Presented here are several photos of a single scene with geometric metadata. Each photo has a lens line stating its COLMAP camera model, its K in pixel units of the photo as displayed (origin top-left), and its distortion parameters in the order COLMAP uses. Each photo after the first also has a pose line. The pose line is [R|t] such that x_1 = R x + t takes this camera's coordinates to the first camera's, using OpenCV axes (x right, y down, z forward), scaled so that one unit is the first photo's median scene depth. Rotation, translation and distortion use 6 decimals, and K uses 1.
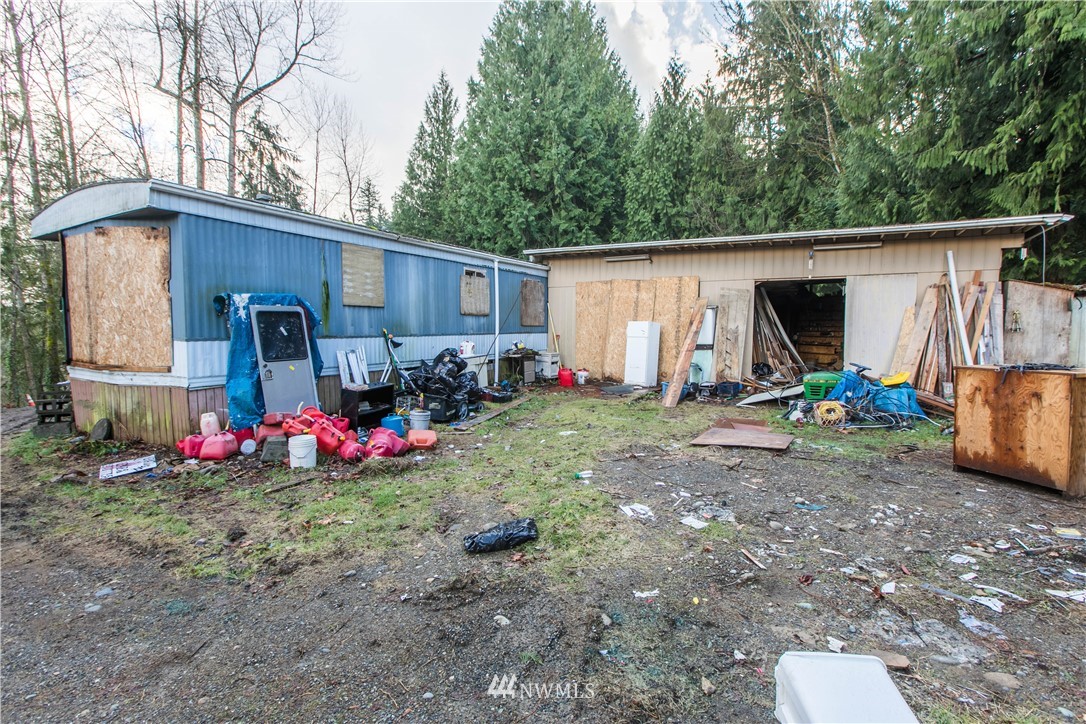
lens RADIAL K [[477.8, 0, 543.0], [0, 477.8, 362.0], [0, 0, 1]] dist [0.011586, -0.009028]
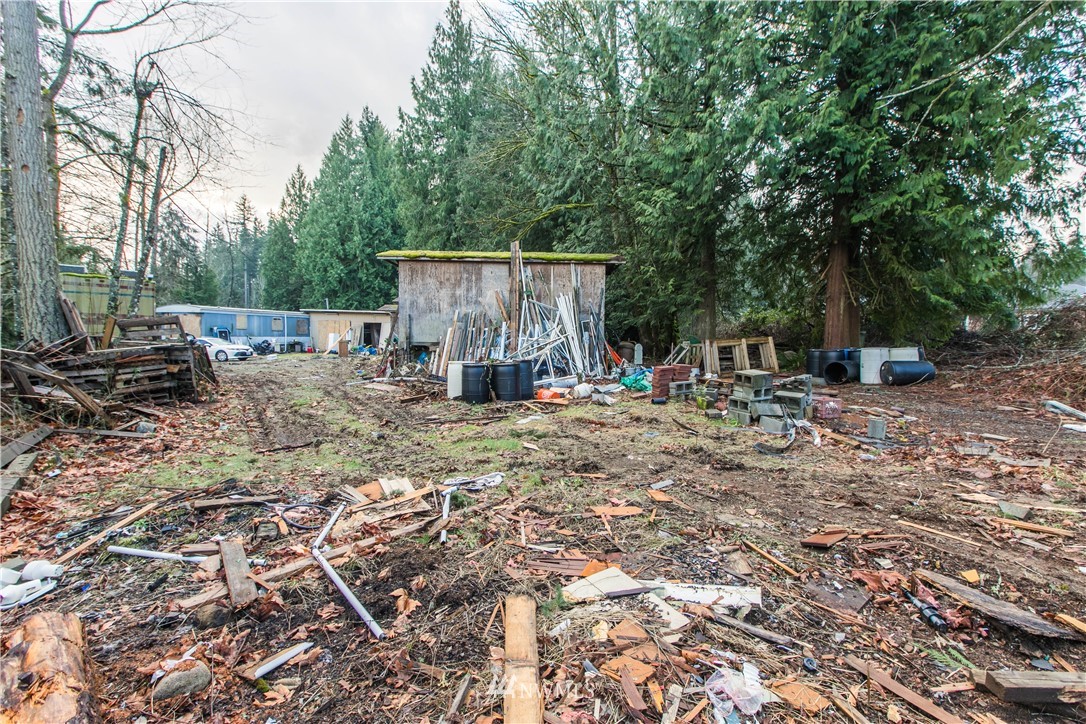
lens RADIAL K [[492.6, 0, 543.0], [0, 492.6, 362.0], [0, 0, 1]] dist [-0.000203, 0.000137]
pose [[0.980308, -0.000379, 0.197474, 0.923168], [0.004432, 0.999788, -0.020084, 0.183396], [-0.197425, 0.020564, 0.980102, -2.545505]]
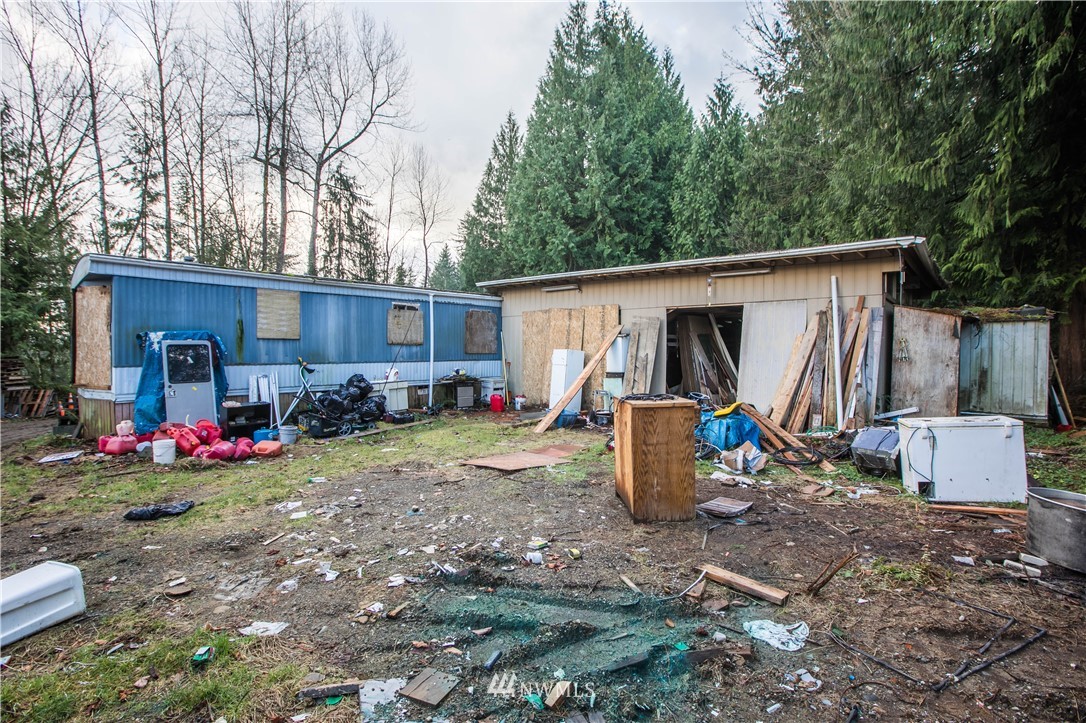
lens RADIAL K [[496.2, 0, 543.0], [0, 496.2, 361.5], [0, 0, 1]] dist [-0.041968, 0.000784]
pose [[0.977089, 0.002535, -0.212815, 0.368883], [-0.013975, 0.998535, -0.052268, -0.002870], [0.212371, 0.054044, 0.975694, -0.041618]]
